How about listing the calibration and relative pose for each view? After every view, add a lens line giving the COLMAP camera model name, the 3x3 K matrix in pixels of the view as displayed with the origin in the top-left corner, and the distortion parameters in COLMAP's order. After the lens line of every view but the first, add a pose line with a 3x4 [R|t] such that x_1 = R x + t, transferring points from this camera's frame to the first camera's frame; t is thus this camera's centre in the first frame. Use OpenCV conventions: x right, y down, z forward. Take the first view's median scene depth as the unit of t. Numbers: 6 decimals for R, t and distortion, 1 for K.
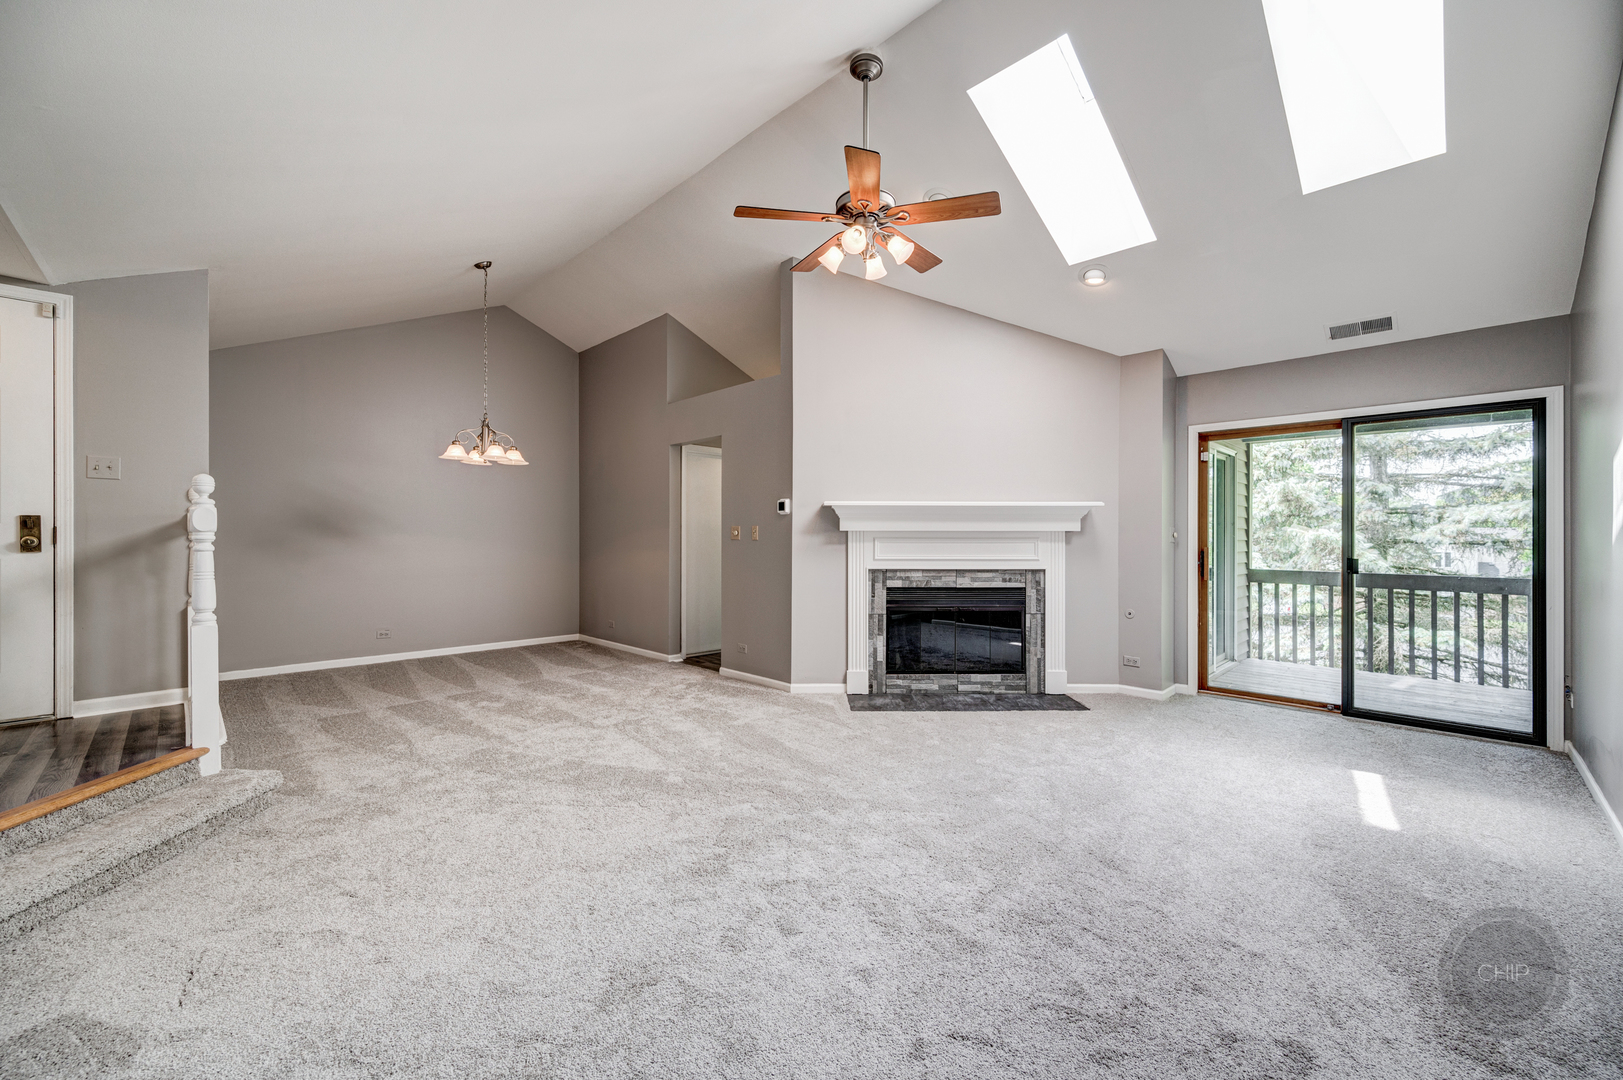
lens RADIAL K [[642.4, 0, 818.8], [0, 642.4, 539.1], [0, 0, 1]] dist [0.001053, -0.000178]
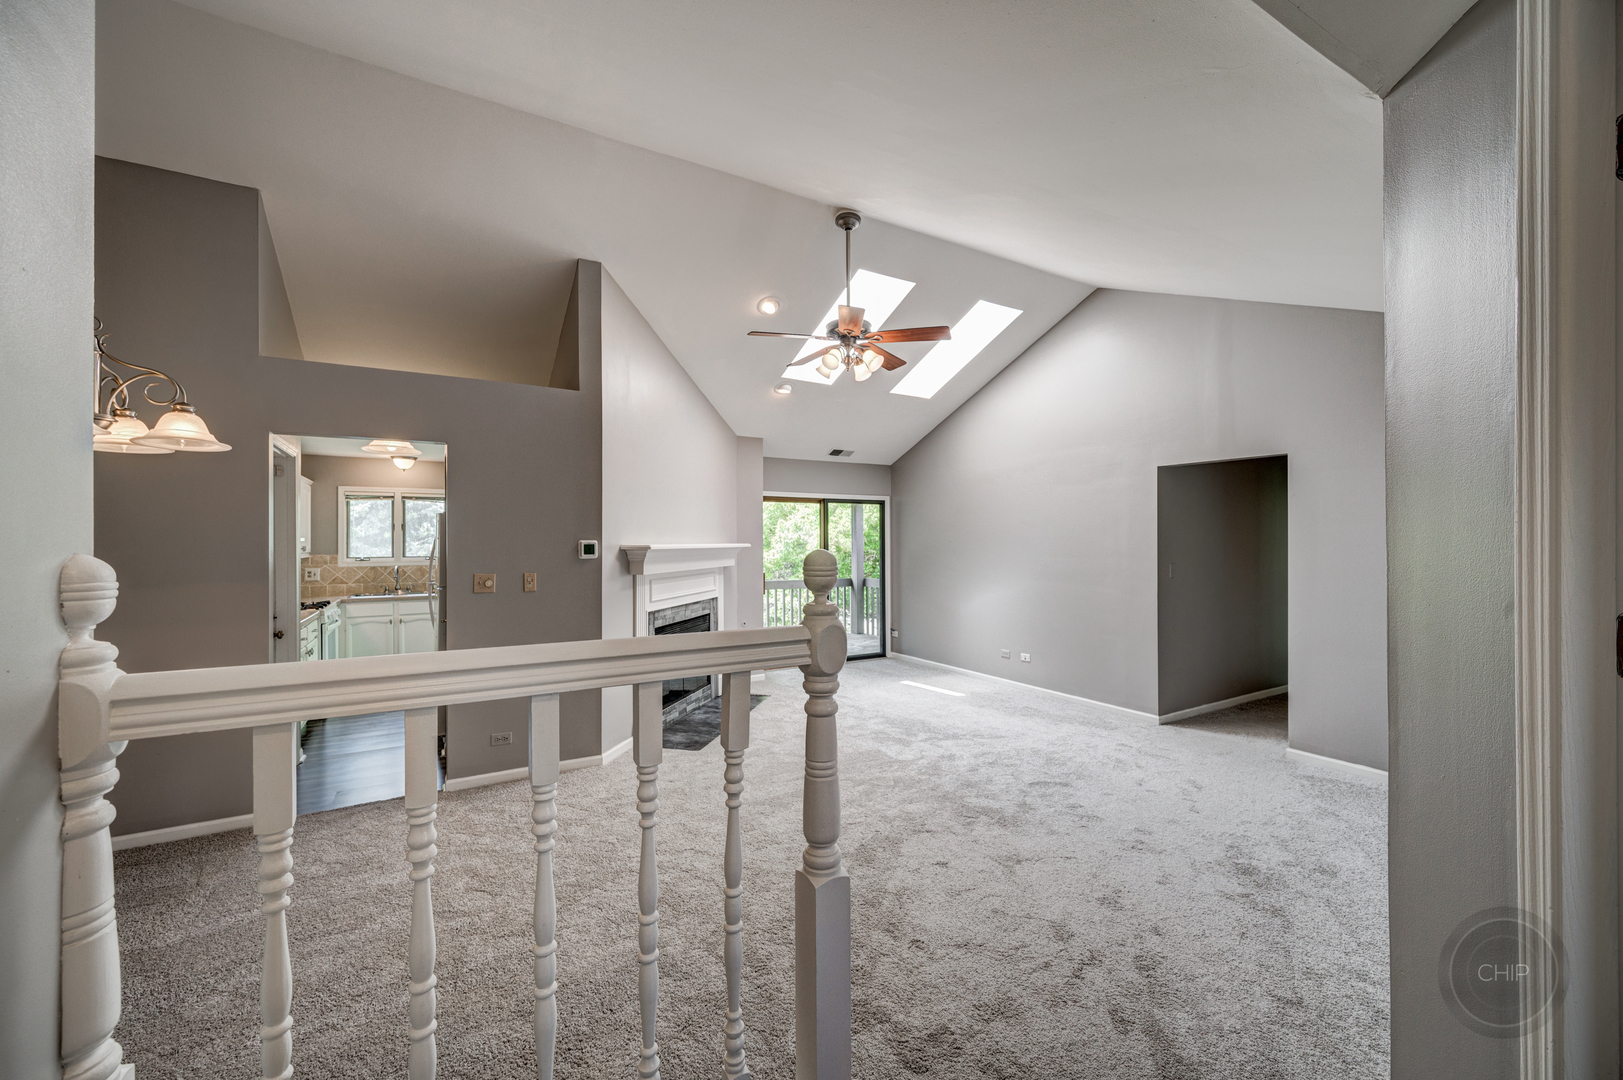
lens RADIAL K [[642.4, 0, 818.1], [0, 642.4, 536.5], [0, 0, 1]] dist [0.001053, -0.000178]
pose [[0.248450, 0.003988, 0.968637, -0.810626], [0.001745, 0.999988, -0.004565, -0.064188], [-0.968643, 0.002825, 0.248440, 0.500354]]
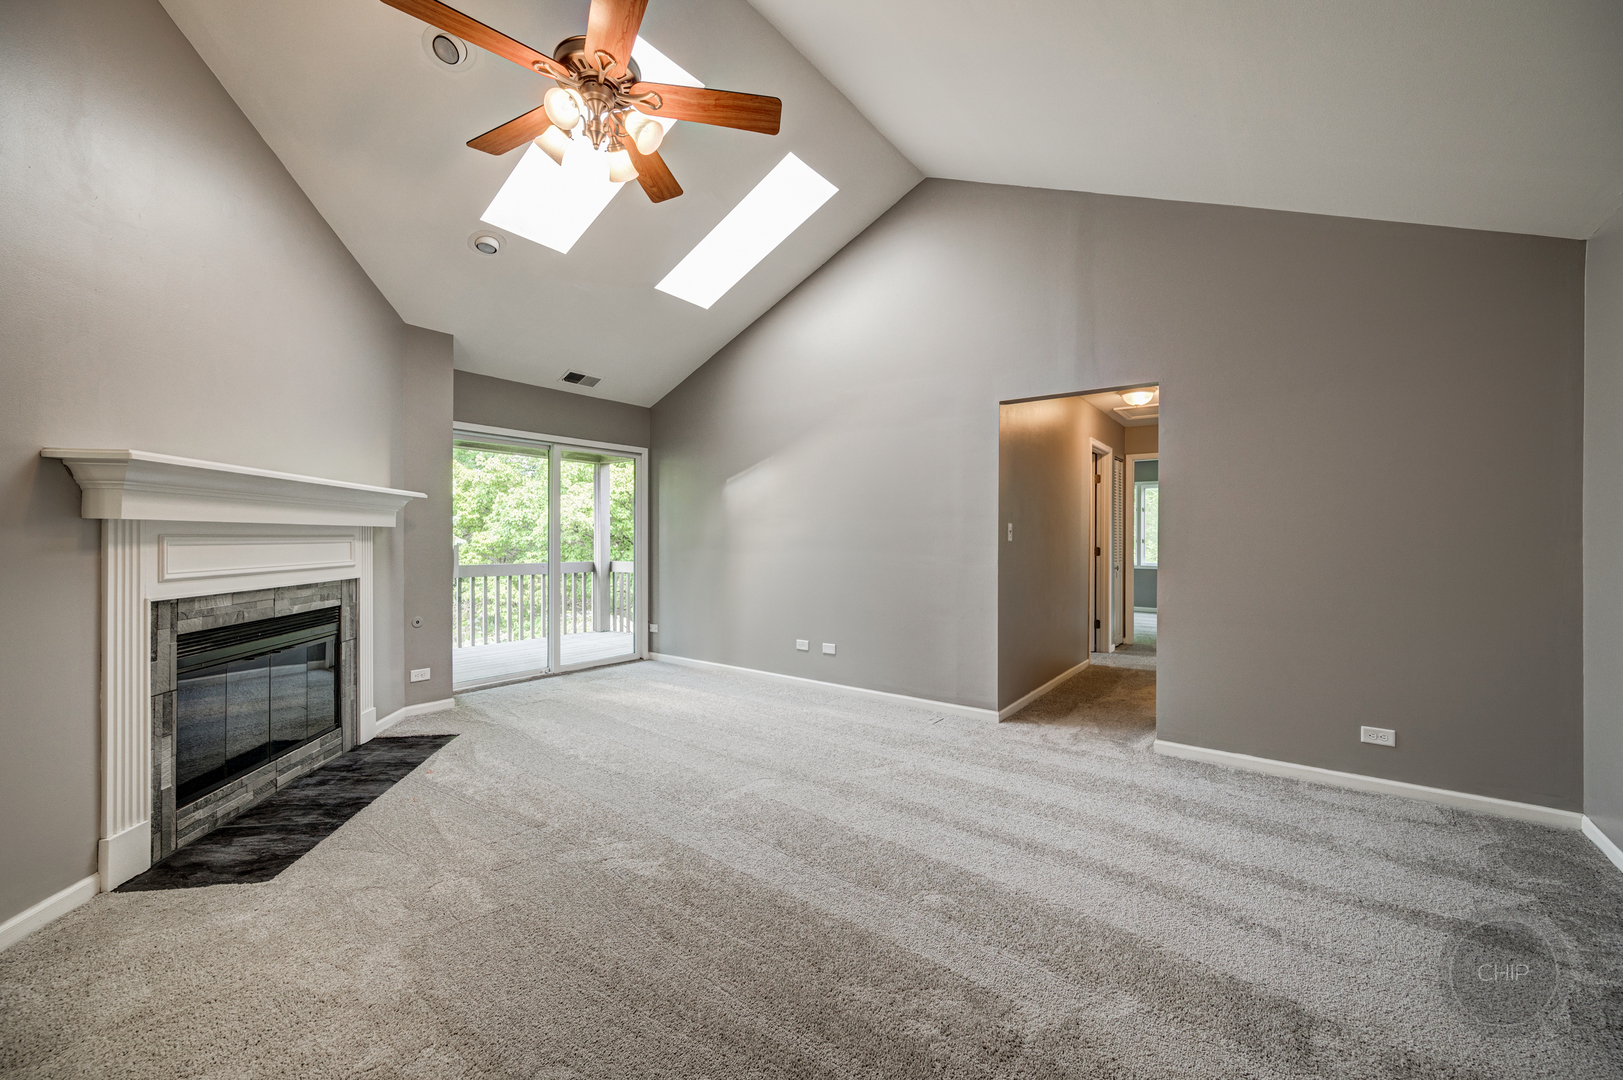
lens RADIAL K [[642.4, 0, 810.3], [0, 642.4, 539.0], [0, 0, 1]] dist [0.001053, -0.000178]
pose [[-0.127843, -0.003785, 0.991787, -0.449509], [-0.003516, 0.999988, 0.003363, -0.002412], [-0.991788, -0.003057, -0.127855, 0.579195]]
